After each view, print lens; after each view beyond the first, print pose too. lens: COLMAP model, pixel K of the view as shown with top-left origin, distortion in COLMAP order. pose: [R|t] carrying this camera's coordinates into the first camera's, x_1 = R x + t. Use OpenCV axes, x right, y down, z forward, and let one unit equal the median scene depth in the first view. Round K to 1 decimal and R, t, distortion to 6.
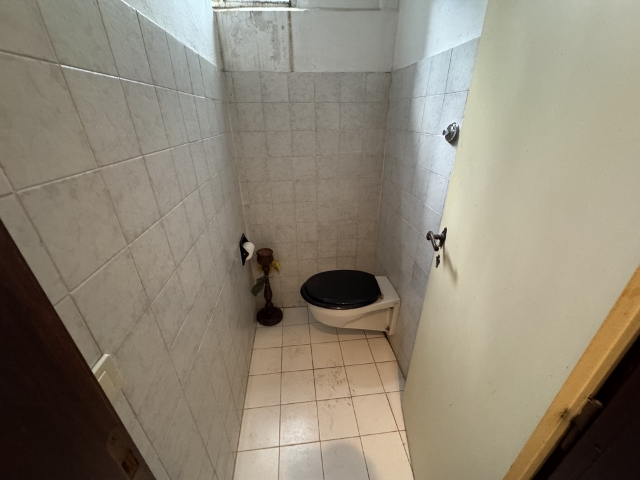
lens RADIAL K [[257.5, 0, 320.2], [0, 257.5, 240.3], [0, 0, 1]] dist [-0.004418, -0.000197]
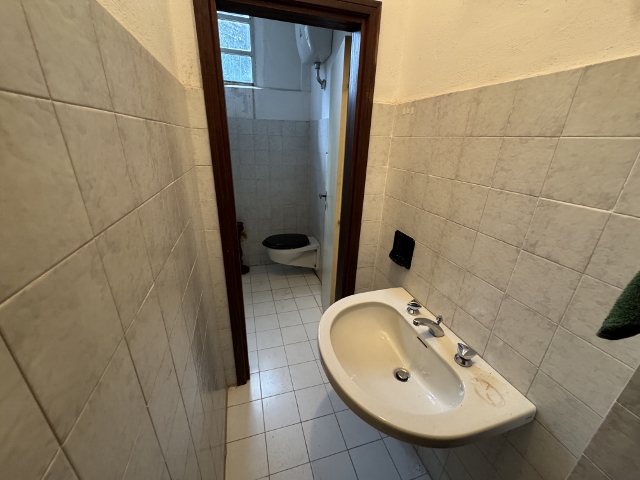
lens RADIAL K [[257.5, 0, 320.5], [0, 257.5, 241.5], [0, 0, 1]] dist [-0.004418, -0.000197]
pose [[0.982946, -0.029081, 0.181580, -0.006914], [0.042388, 0.996657, -0.069839, 0.348174], [-0.178942, 0.076344, 0.980893, -0.780754]]
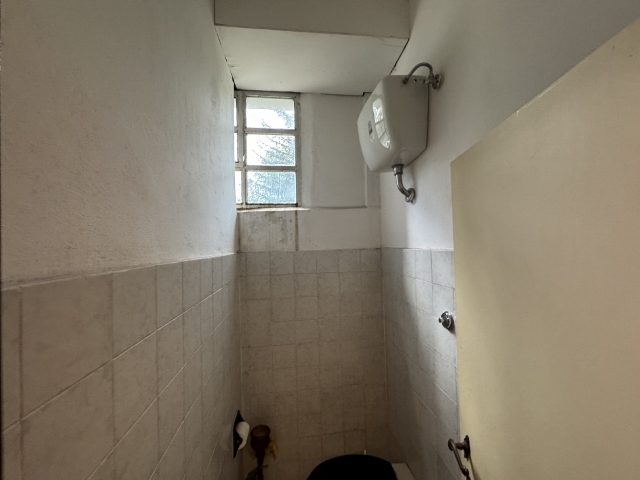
lens RADIAL K [[257.5, 0, 319.9], [0, 257.5, 238.7], [0, 0, 1]] dist [-0.004418, -0.000197]
pose [[0.999743, -0.018182, 0.013527, -0.019579], [0.022355, 0.889110, -0.457148, -0.157020], [-0.003715, 0.457333, 0.889288, -0.075212]]
